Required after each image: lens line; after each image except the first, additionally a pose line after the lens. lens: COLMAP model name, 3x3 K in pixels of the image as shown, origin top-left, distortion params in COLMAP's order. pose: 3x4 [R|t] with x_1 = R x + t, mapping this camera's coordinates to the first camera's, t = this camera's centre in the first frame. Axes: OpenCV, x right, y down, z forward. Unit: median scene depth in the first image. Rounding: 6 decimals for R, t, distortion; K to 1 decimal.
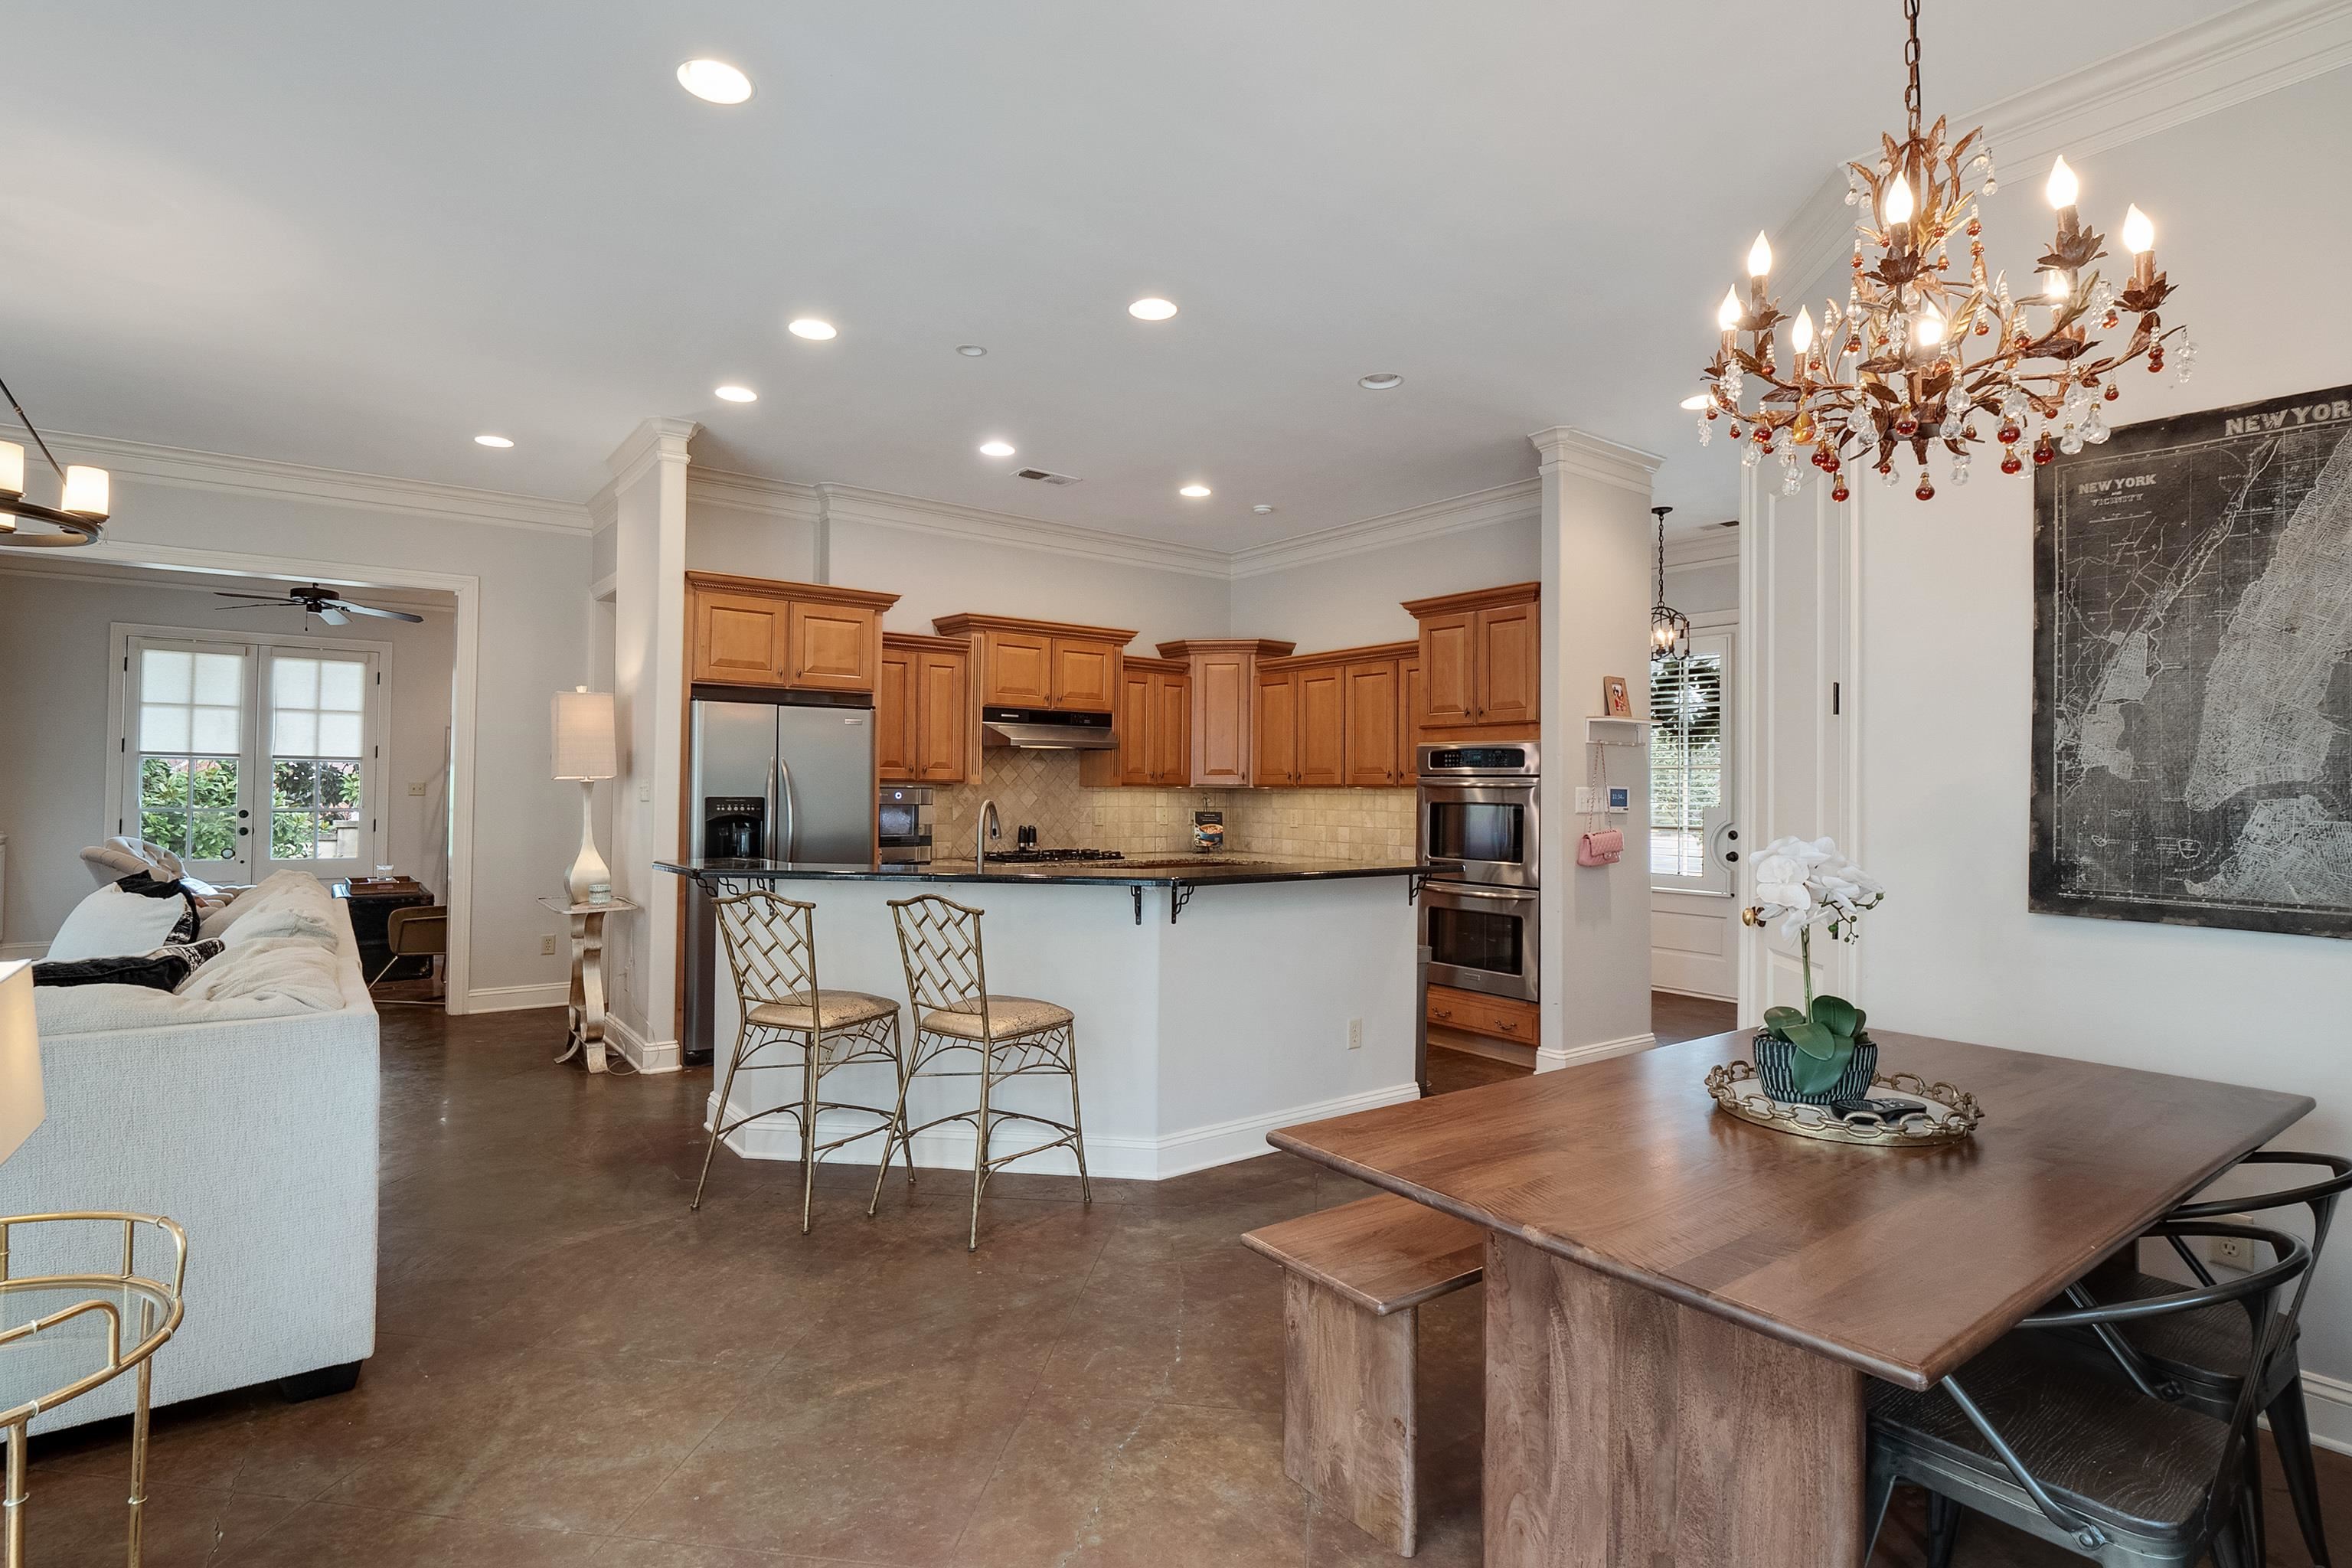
lens RADIAL K [[1147.8, 0, 1178.3], [0, 1147.8, 770.3], [0, 0, 1]] dist [-0.000123, -0.006314]
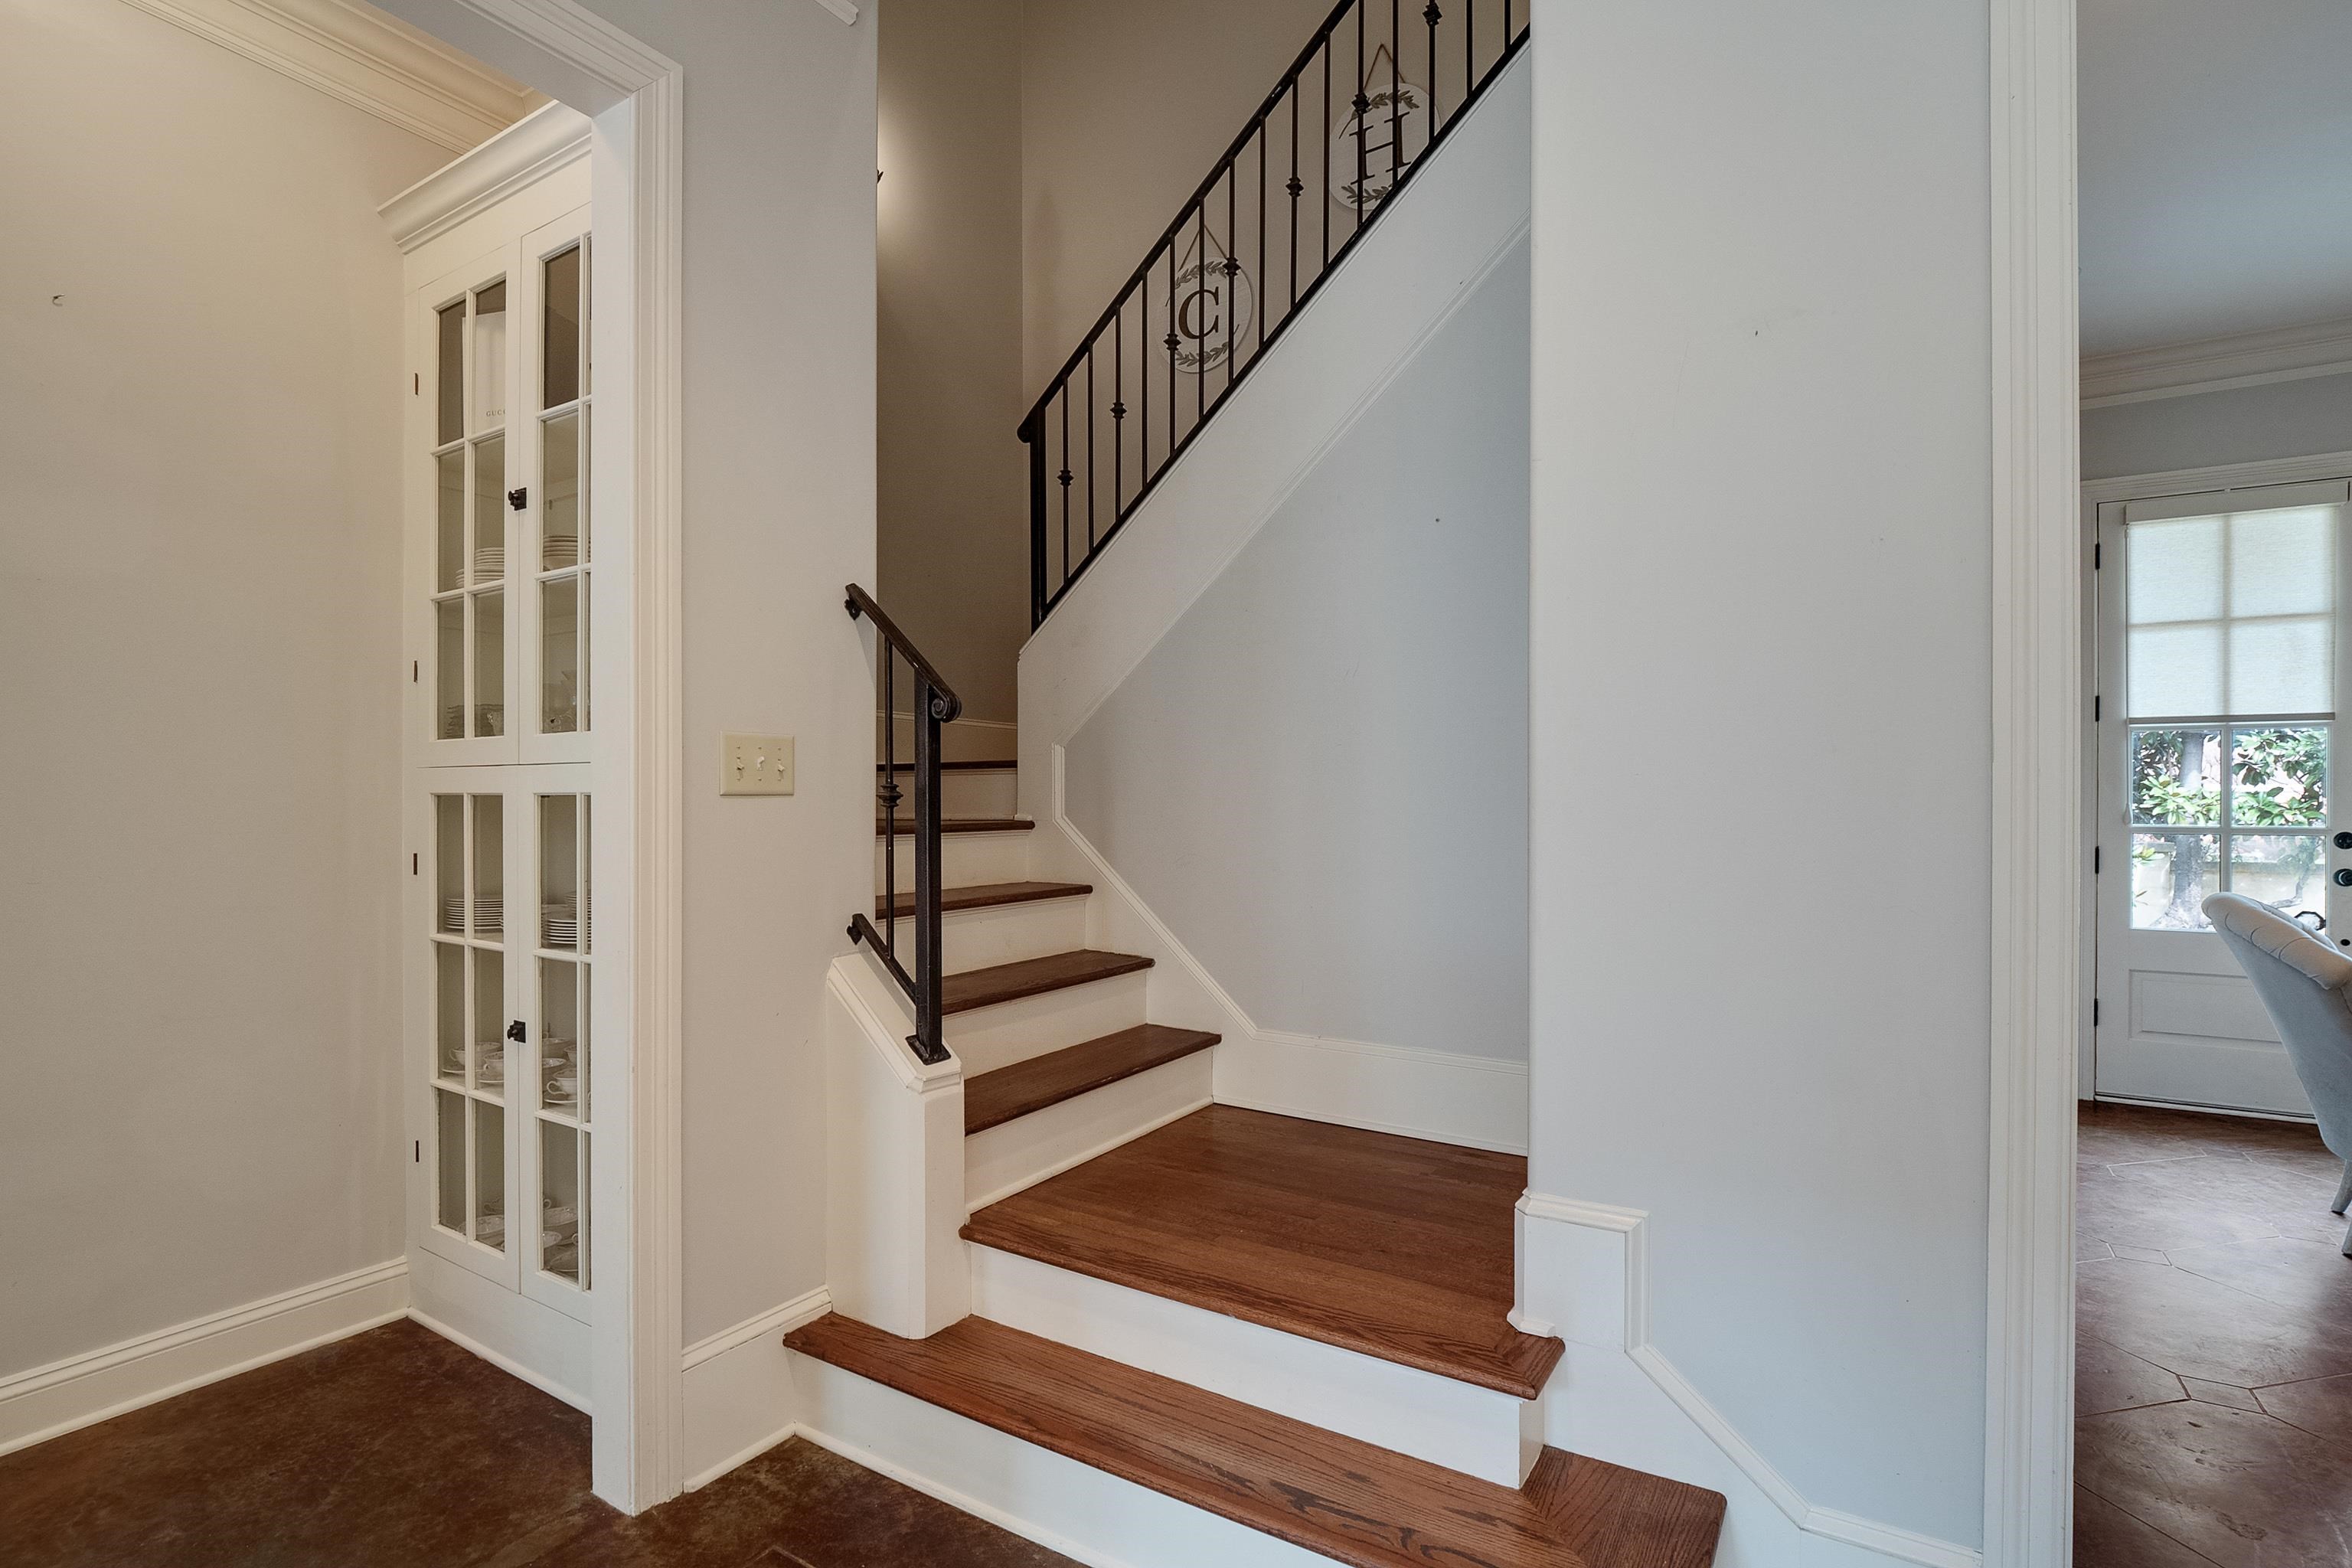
lens RADIAL K [[1138.7, 0, 1165.7], [0, 1138.7, 803.2], [0, 0, 1]] dist [-0.010091, 0.000150]
pose [[0.348020, -0.006250, -0.937466, -0.864417], [0.022114, 0.999754, 0.001545, 0.018188], [0.937226, -0.021269, 0.348073, 0.606658]]
